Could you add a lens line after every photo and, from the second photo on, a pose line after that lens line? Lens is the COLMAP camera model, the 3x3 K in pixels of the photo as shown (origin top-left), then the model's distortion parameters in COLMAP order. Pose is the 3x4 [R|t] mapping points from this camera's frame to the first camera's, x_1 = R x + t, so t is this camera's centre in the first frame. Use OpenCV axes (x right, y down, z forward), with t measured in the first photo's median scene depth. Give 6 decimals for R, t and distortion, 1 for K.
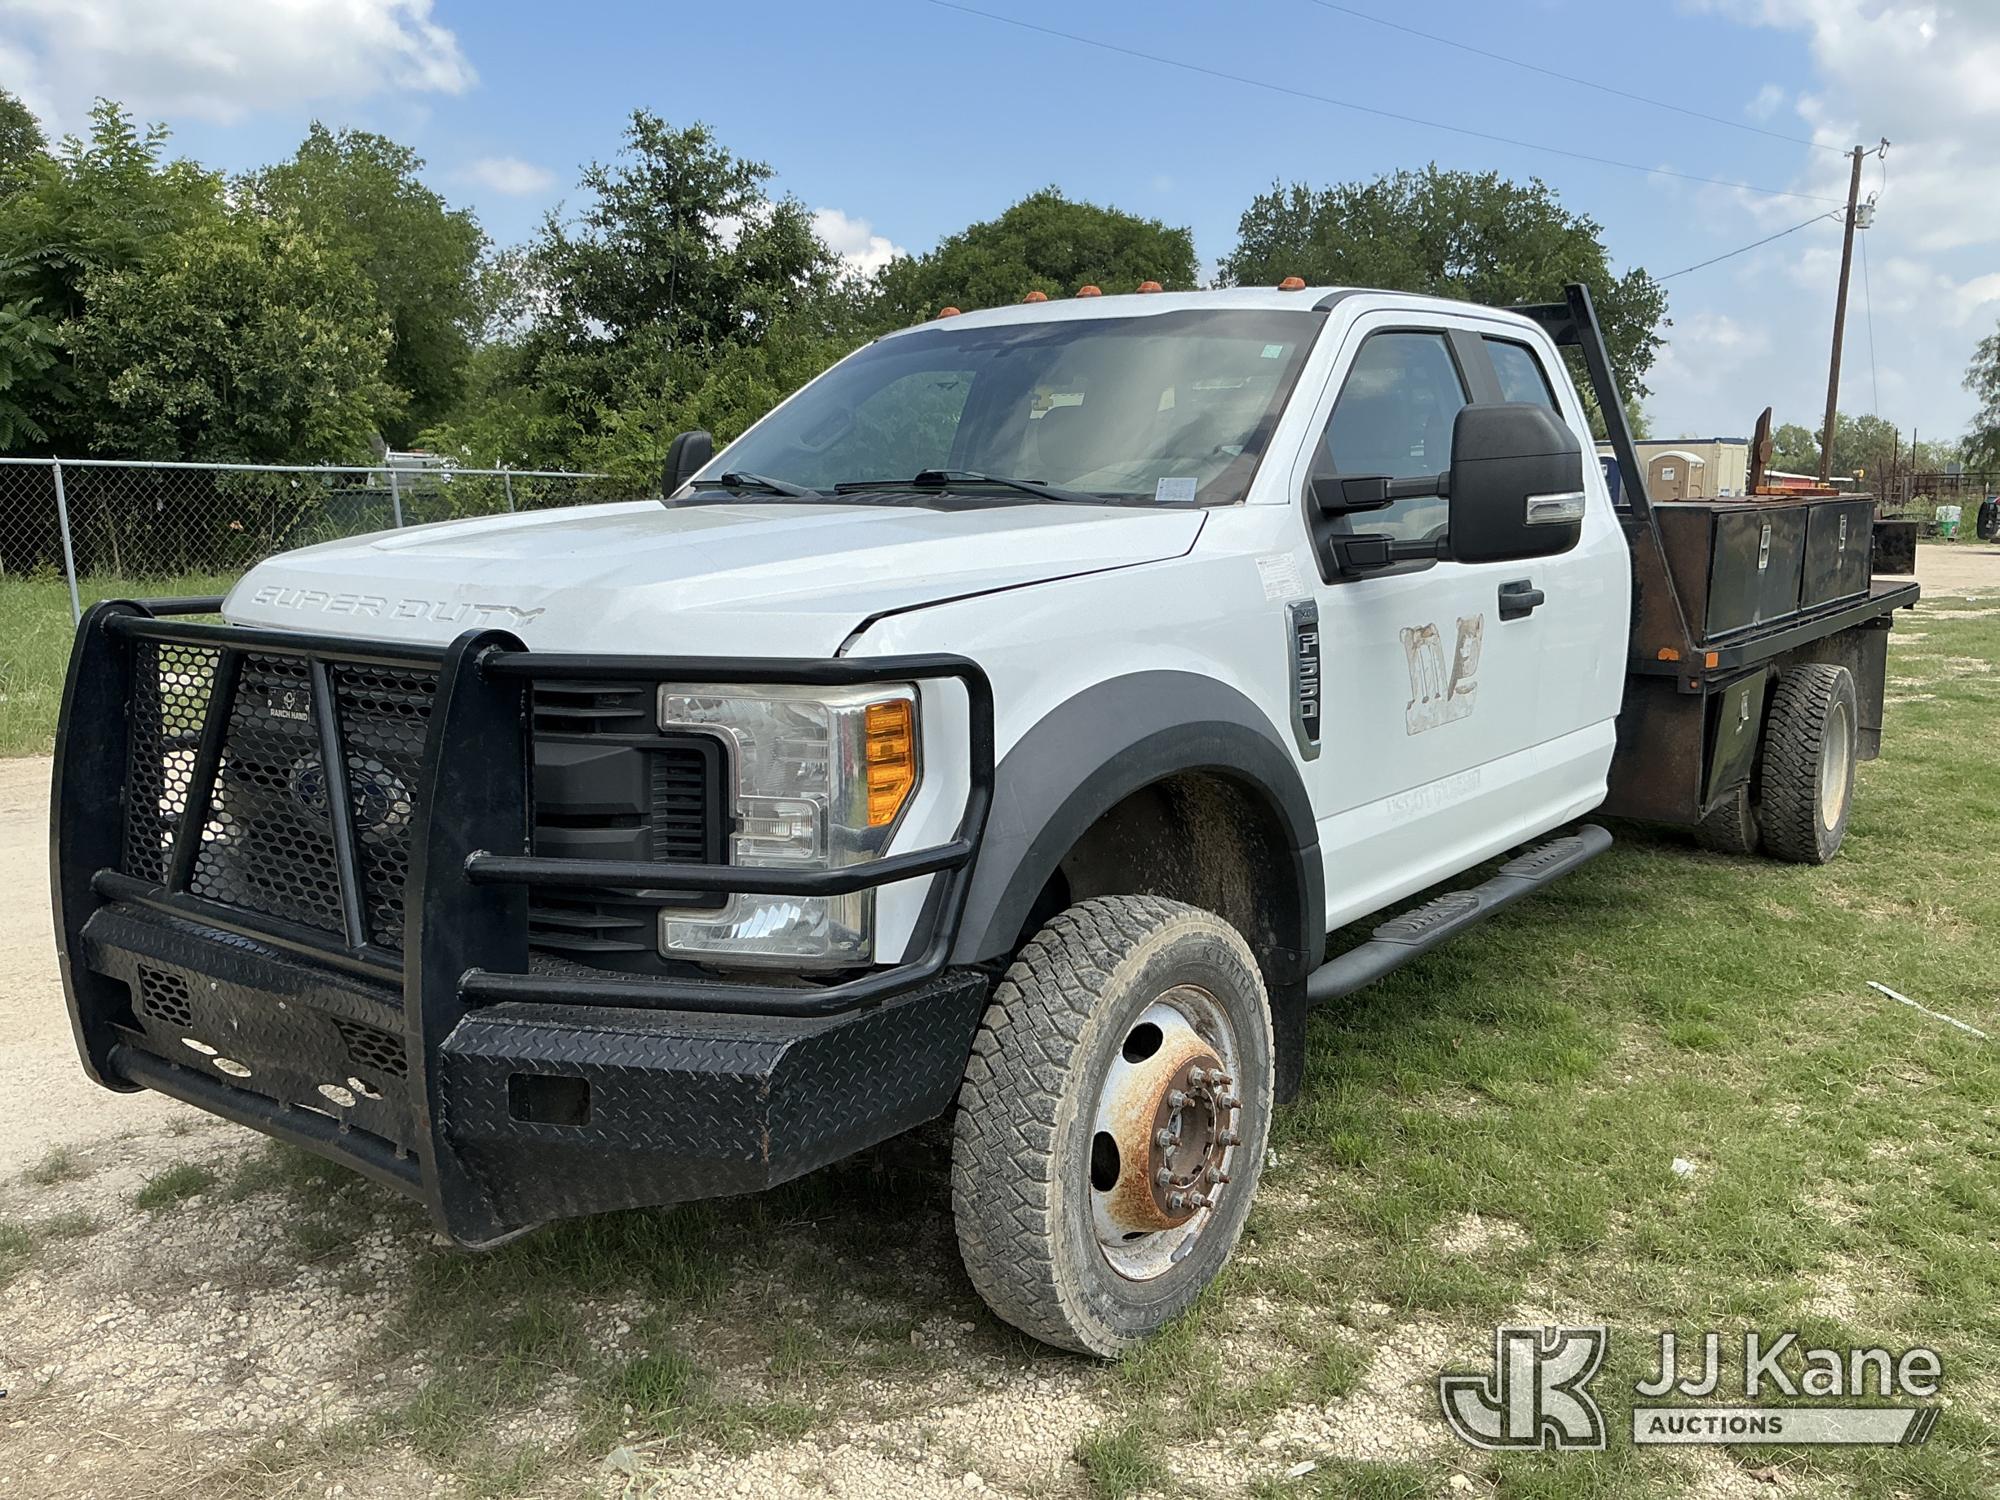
lens RADIAL K [[1750.1, 0, 995.0], [0, 1750.1, 763.3], [0, 0, 1]] dist [0.052112, -0.035973]
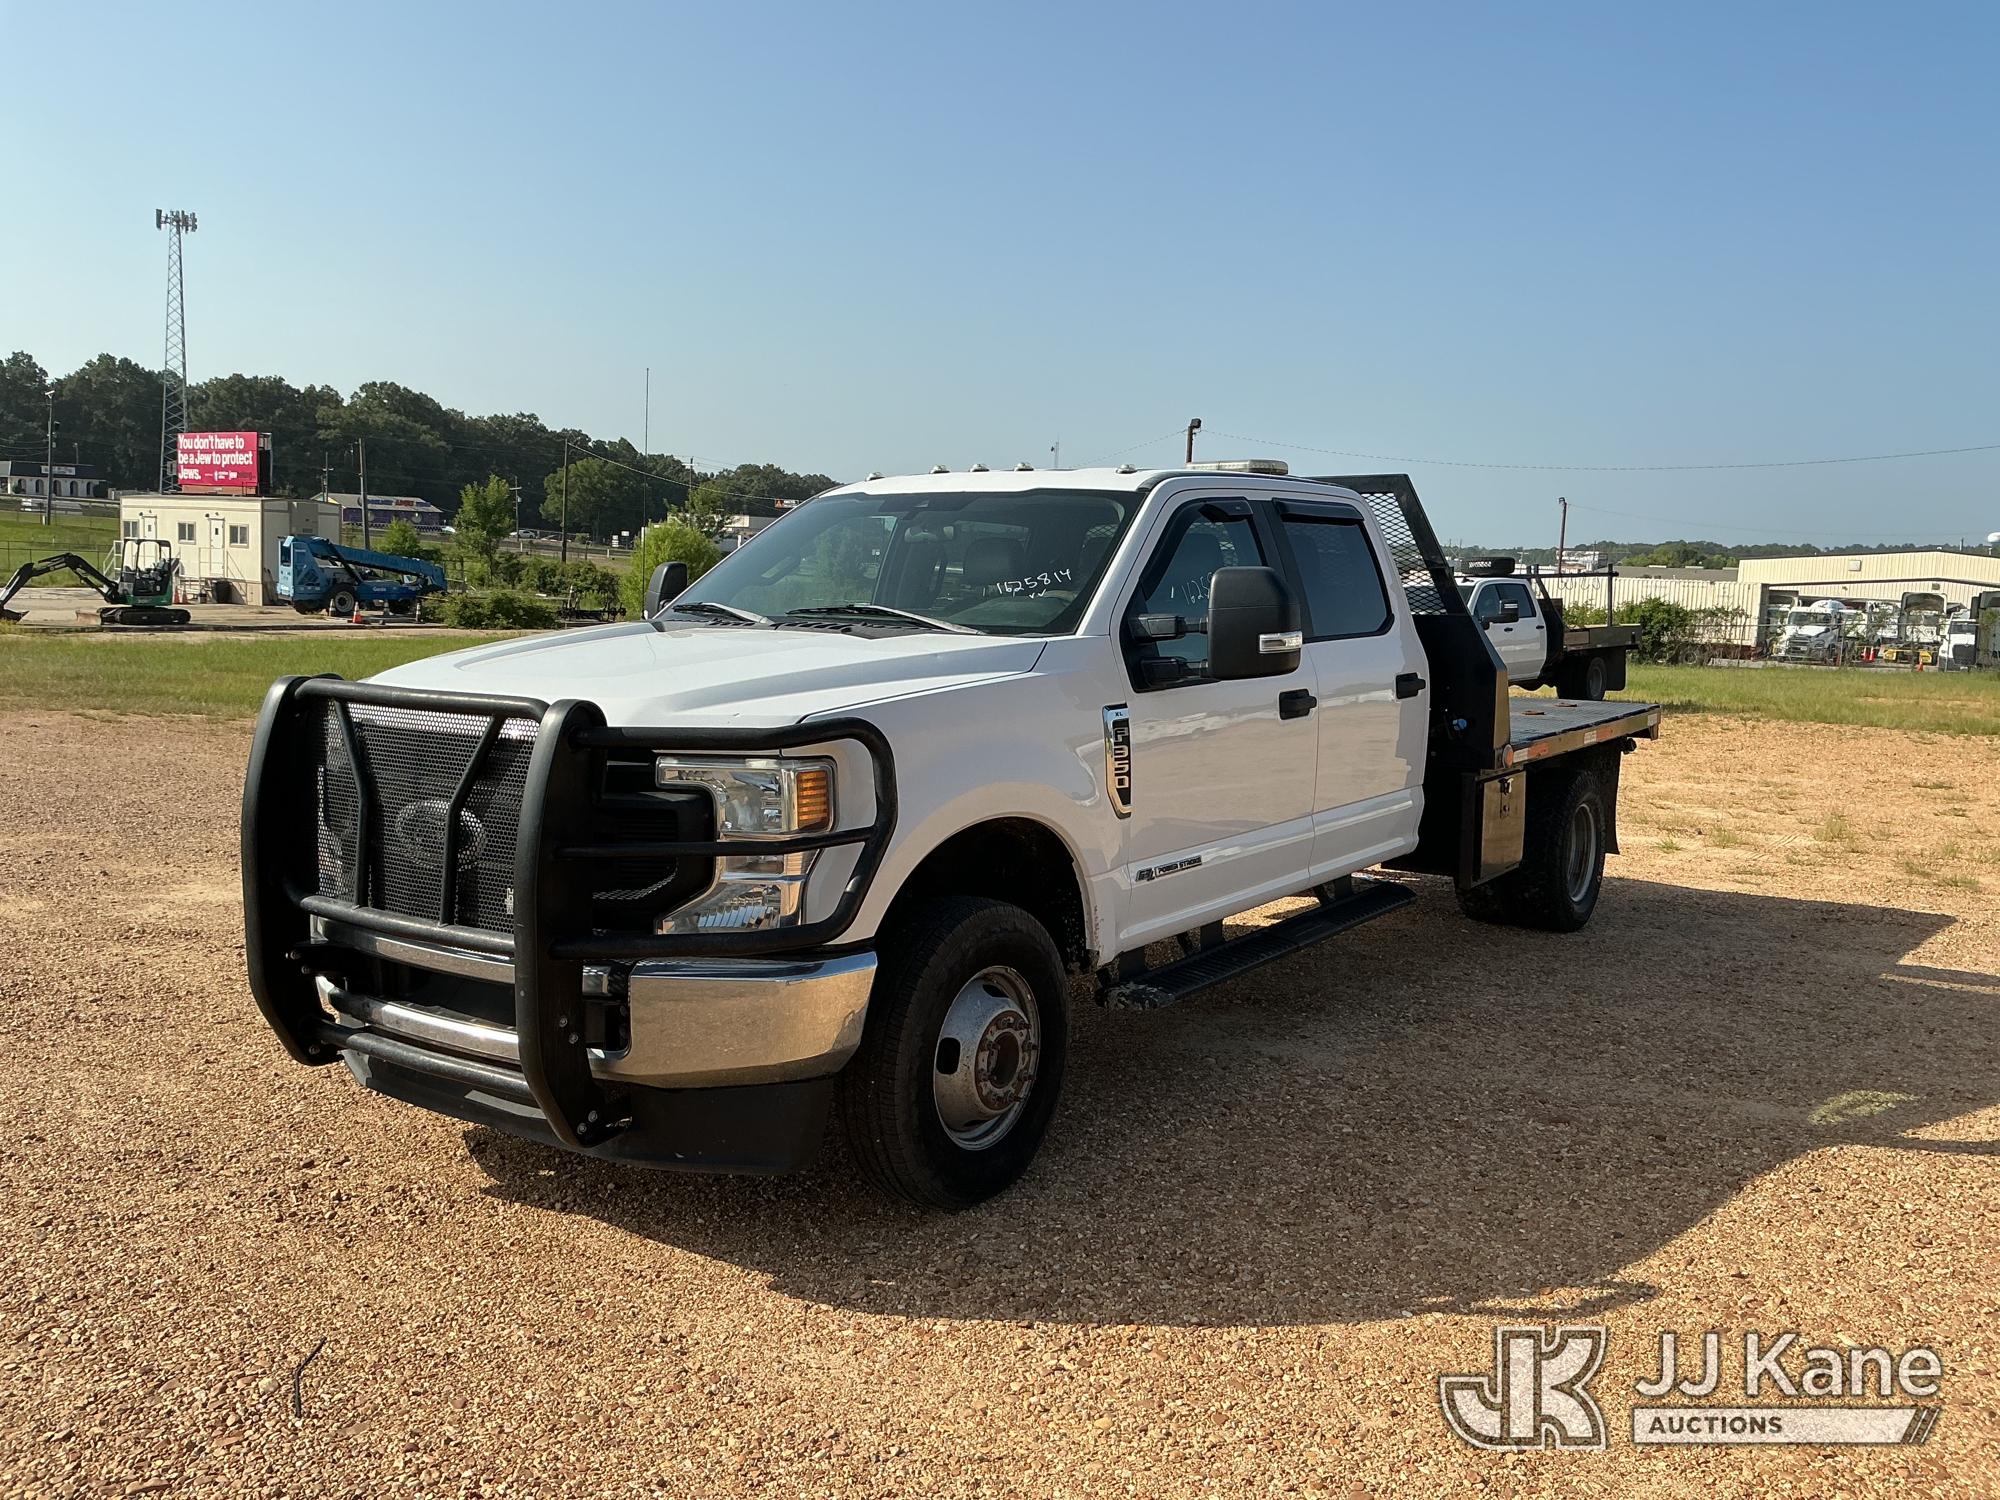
lens RADIAL K [[1750.1, 0, 1008.5], [0, 1750.1, 769.5], [0, 0, 1]] dist [0.052112, -0.035973]
pose [[0.999032, 0.013251, 0.041935, 0.030466], [-0.011379, 0.998942, -0.044555, 0.021374], [-0.042482, 0.044035, 0.998126, -0.380812]]
